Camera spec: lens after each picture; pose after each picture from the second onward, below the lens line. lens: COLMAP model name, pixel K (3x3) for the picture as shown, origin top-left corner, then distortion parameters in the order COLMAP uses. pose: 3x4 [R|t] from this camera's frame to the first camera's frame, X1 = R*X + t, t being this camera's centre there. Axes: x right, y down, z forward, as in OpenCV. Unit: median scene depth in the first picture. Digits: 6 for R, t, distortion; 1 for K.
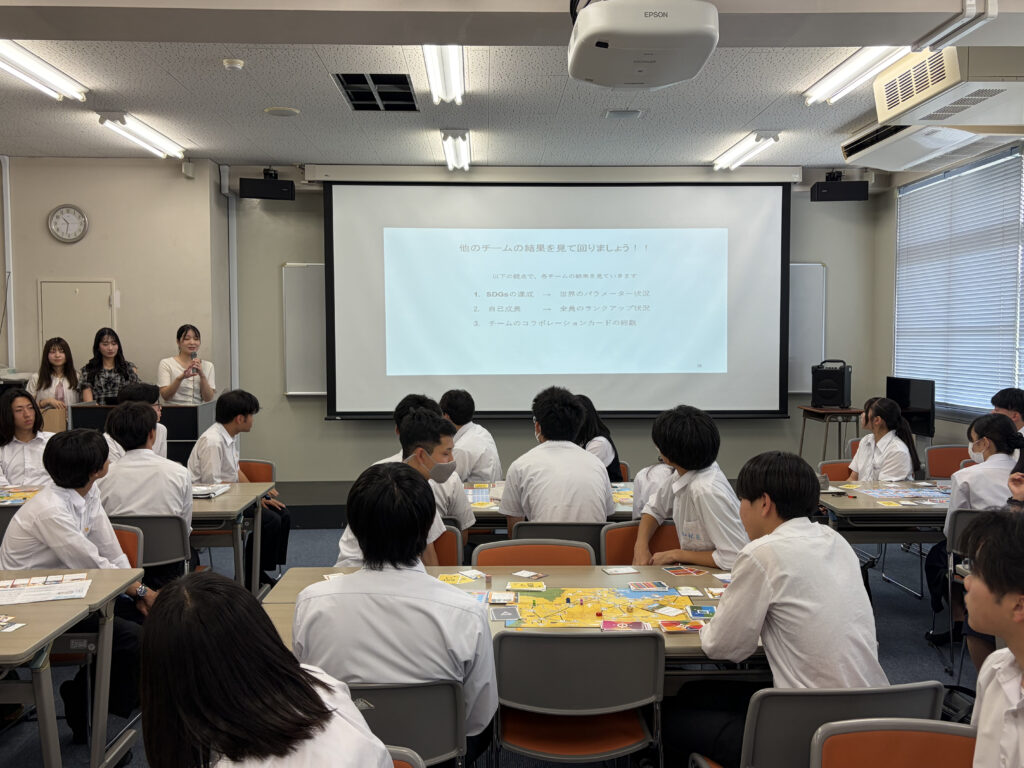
lens RADIAL K [[920.2, 0, 525.6], [0, 920.2, 387.7], [0, 0, 1]] dist [-0.009489, -0.033842]
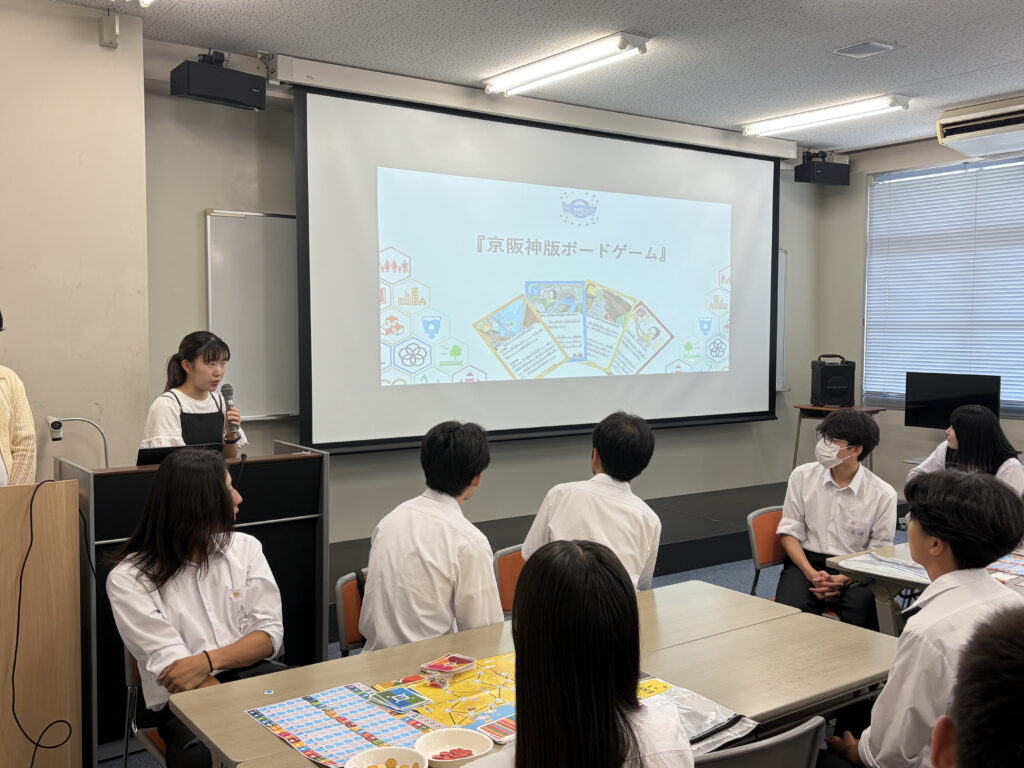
lens RADIAL K [[980.7, 0, 508.7], [0, 980.7, 387.9], [0, 0, 1]] dist [0.018056, 0.000000]
pose [[0.835721, -0.030544, 0.548305, -0.480665], [0.023416, 0.999526, 0.019988, -0.024421], [-0.548656, -0.003865, 0.836040, 0.346961]]
